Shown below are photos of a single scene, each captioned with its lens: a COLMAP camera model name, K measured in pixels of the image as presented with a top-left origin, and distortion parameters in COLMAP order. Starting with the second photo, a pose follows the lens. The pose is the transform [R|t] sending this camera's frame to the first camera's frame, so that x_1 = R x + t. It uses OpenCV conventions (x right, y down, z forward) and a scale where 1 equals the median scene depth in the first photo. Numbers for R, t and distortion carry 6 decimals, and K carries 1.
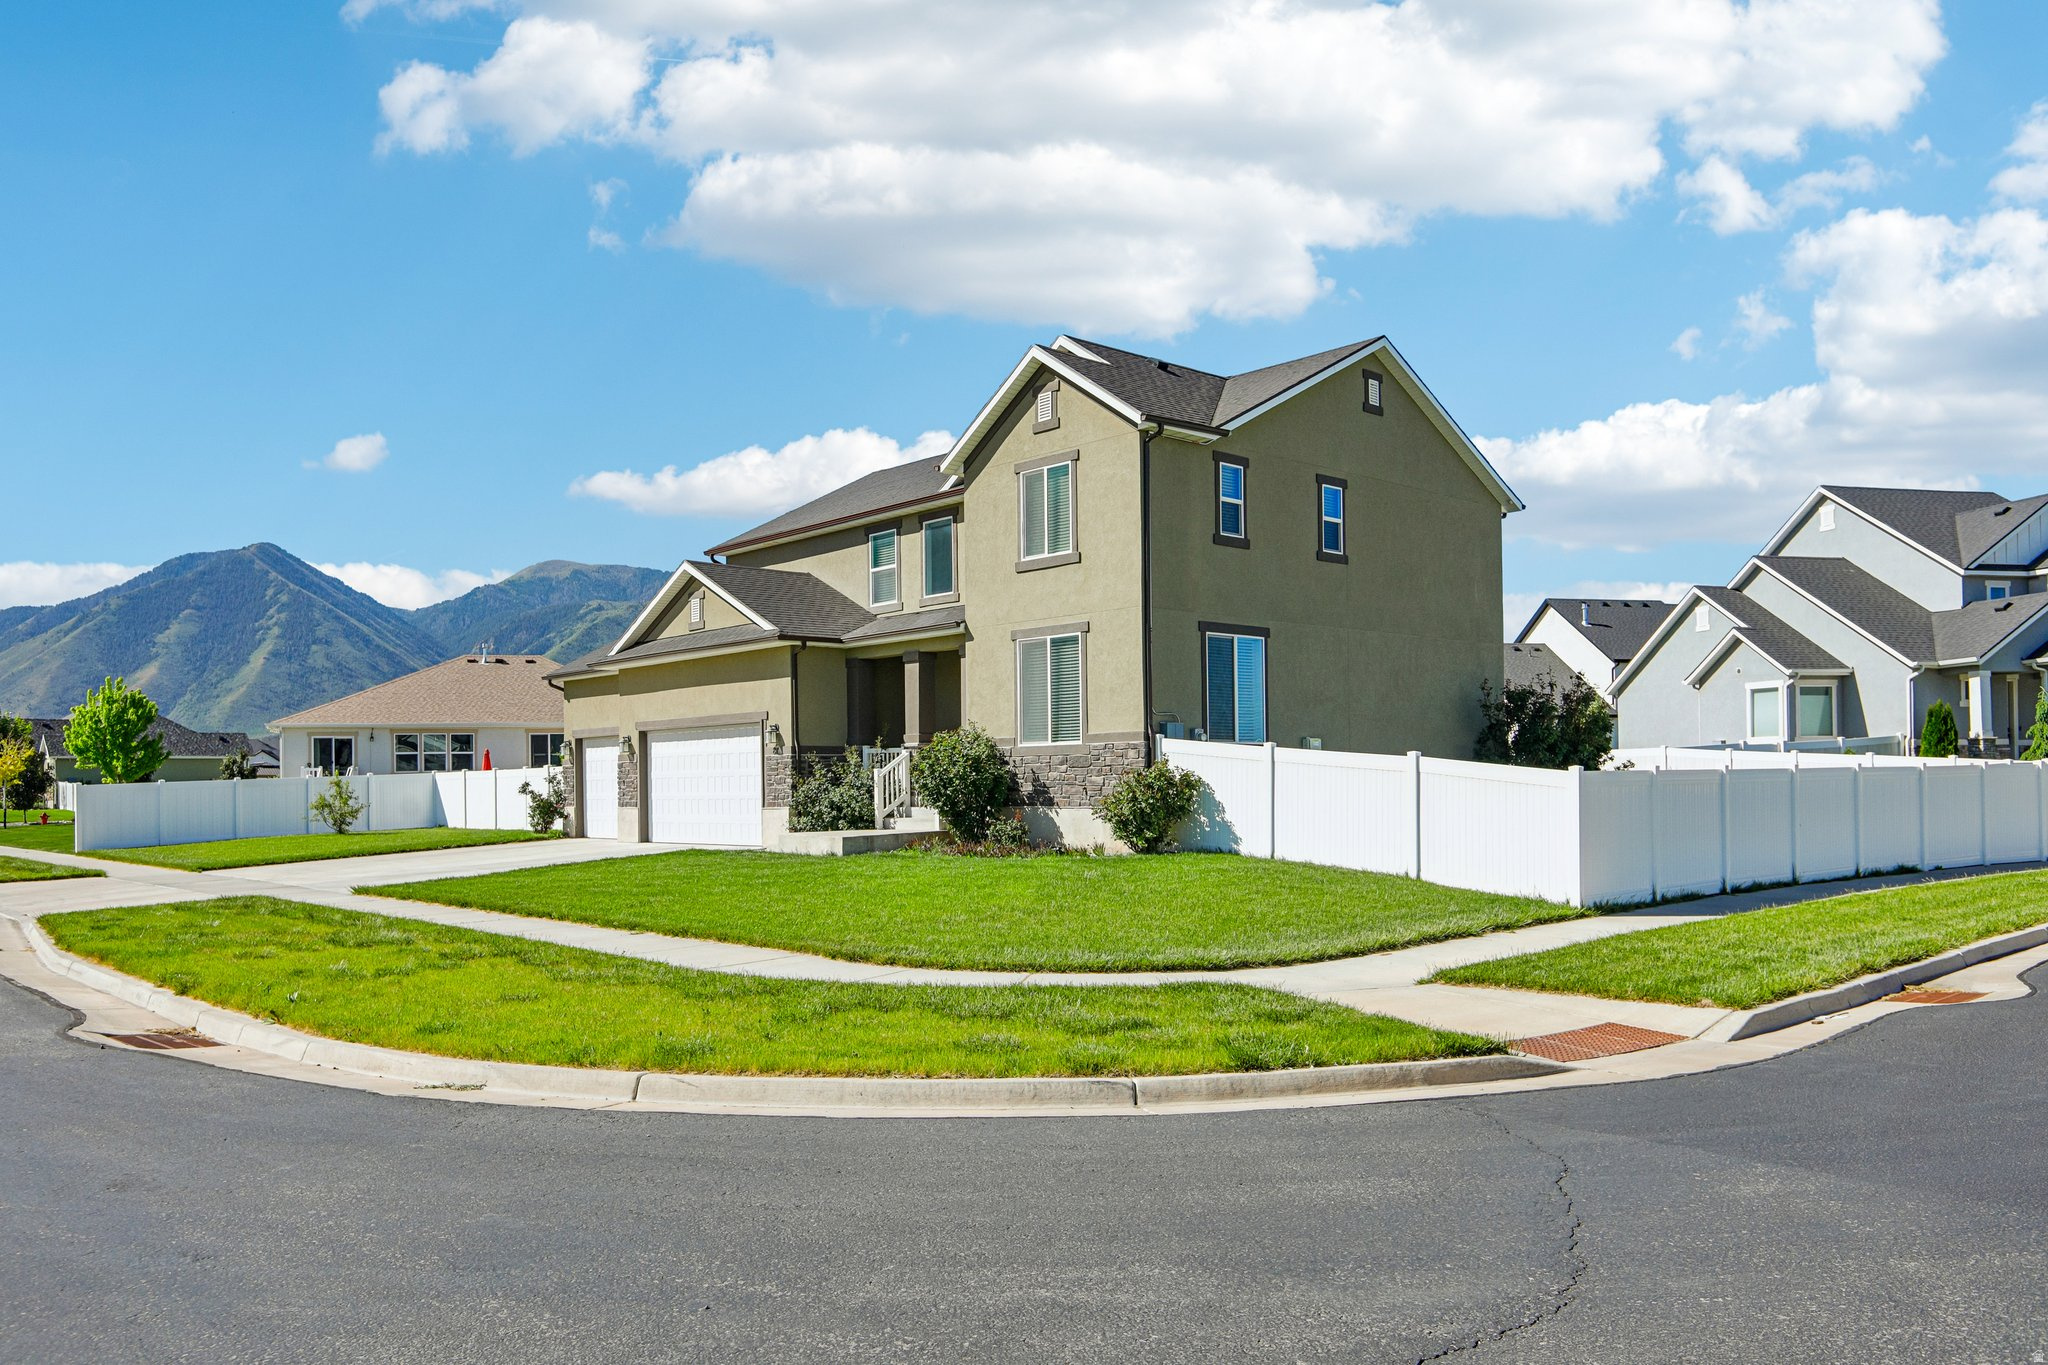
lens RADIAL K [[1475.7, 0, 986.9], [0, 1475.7, 657.5], [0, 0, 1]] dist [-0.005857, -0.005122]
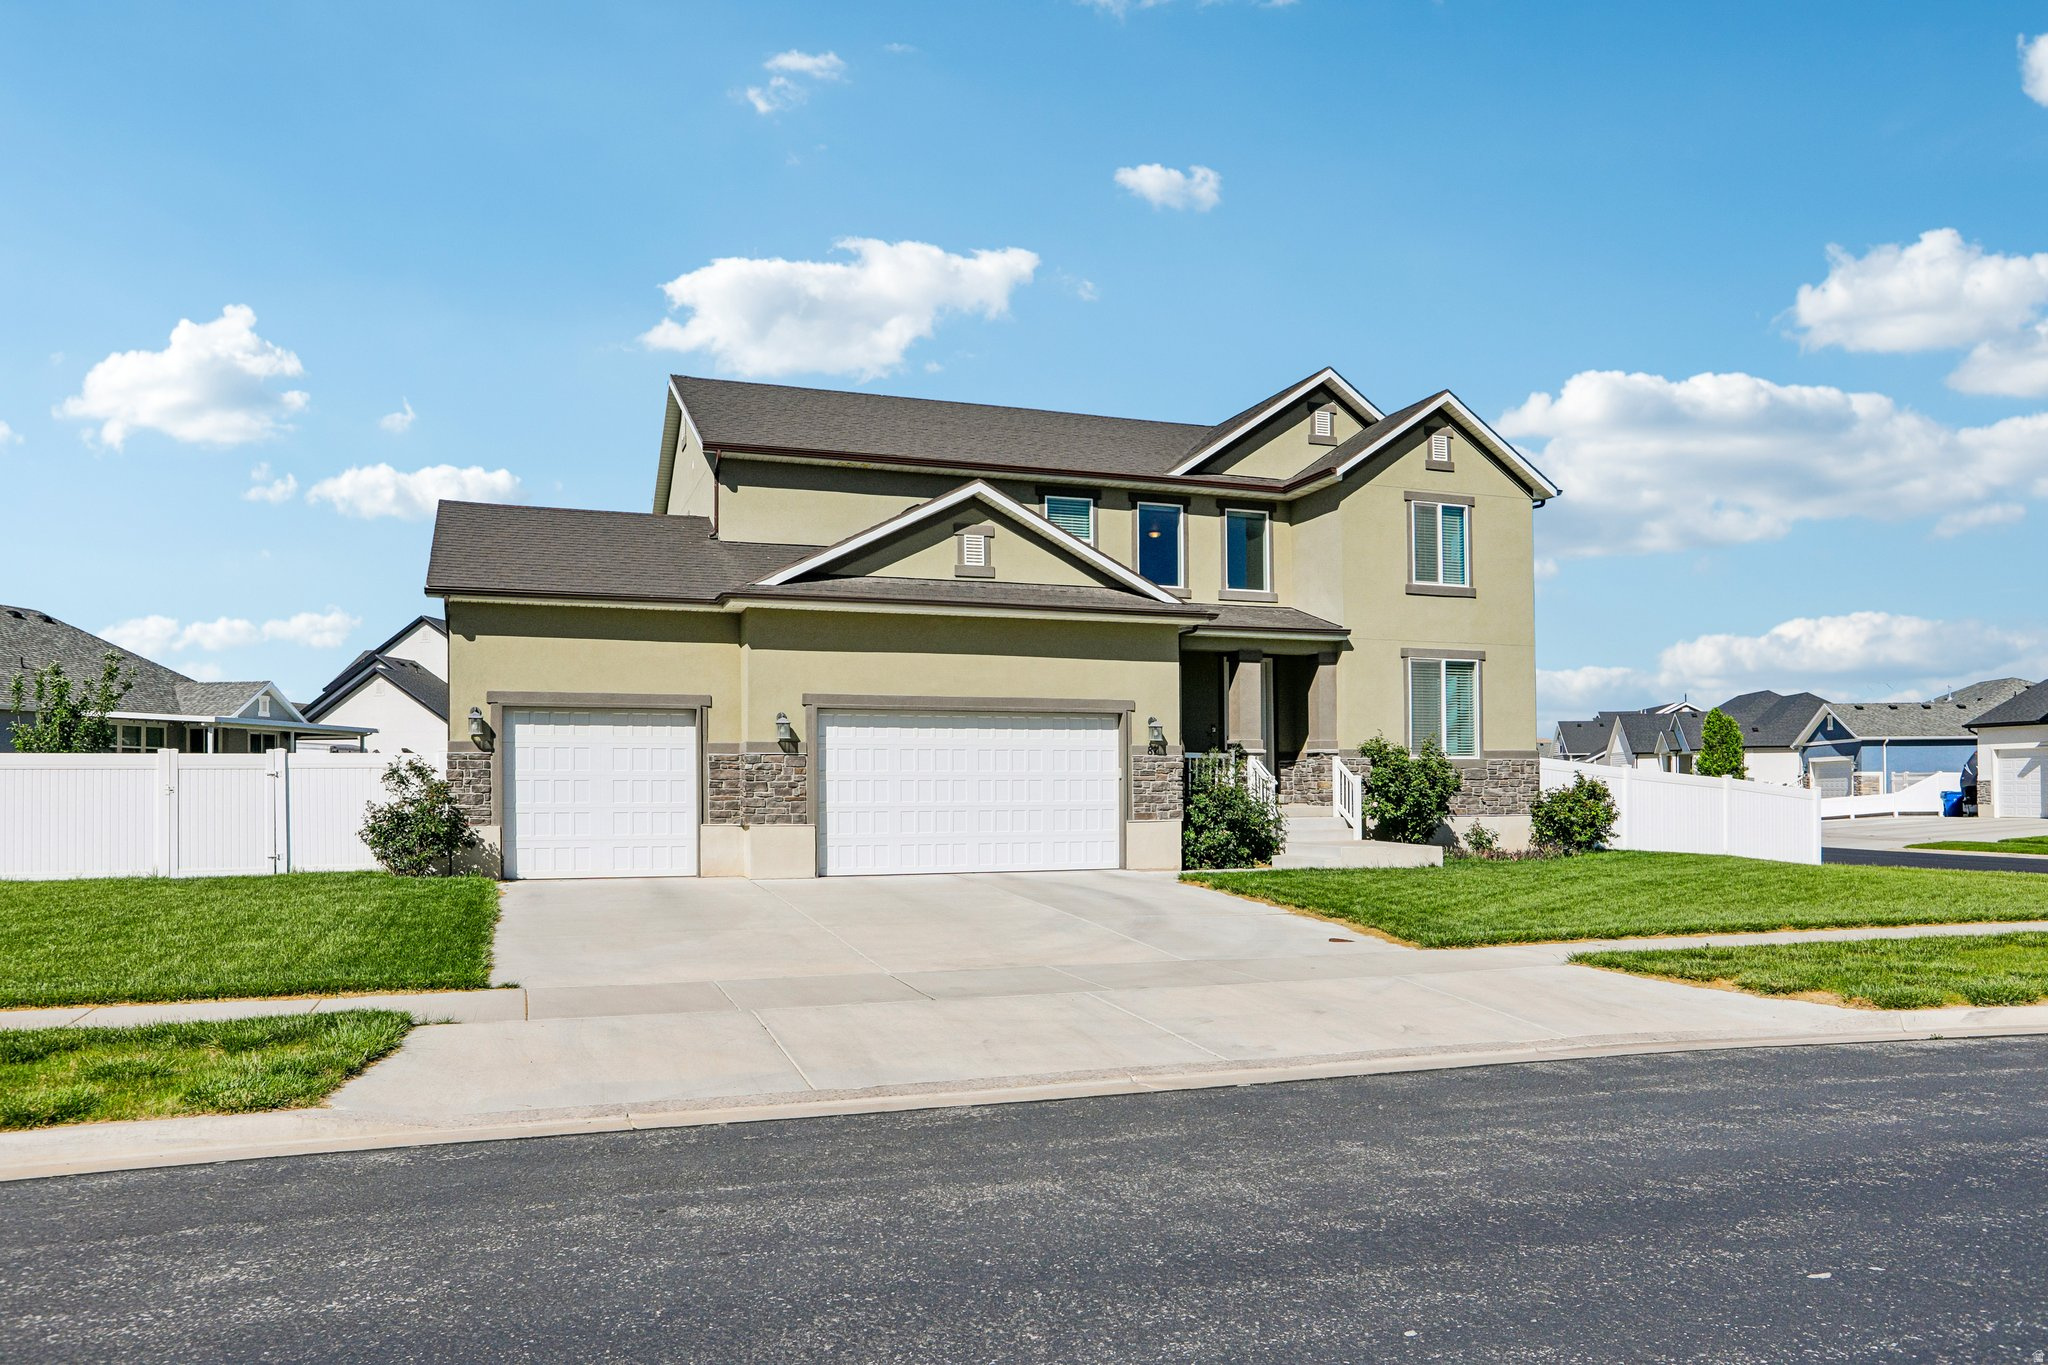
lens RADIAL K [[1387.0, 0, 1024.0], [0, 1387.0, 682.5], [0, 0, 1]] dist [-0.004456, -0.001518]
pose [[0.372661, 0.086977, 0.923883, -1.005972], [-0.081555, 0.994815, -0.060758, 0.089538], [-0.924377, -0.052705, 0.377822, 0.888649]]
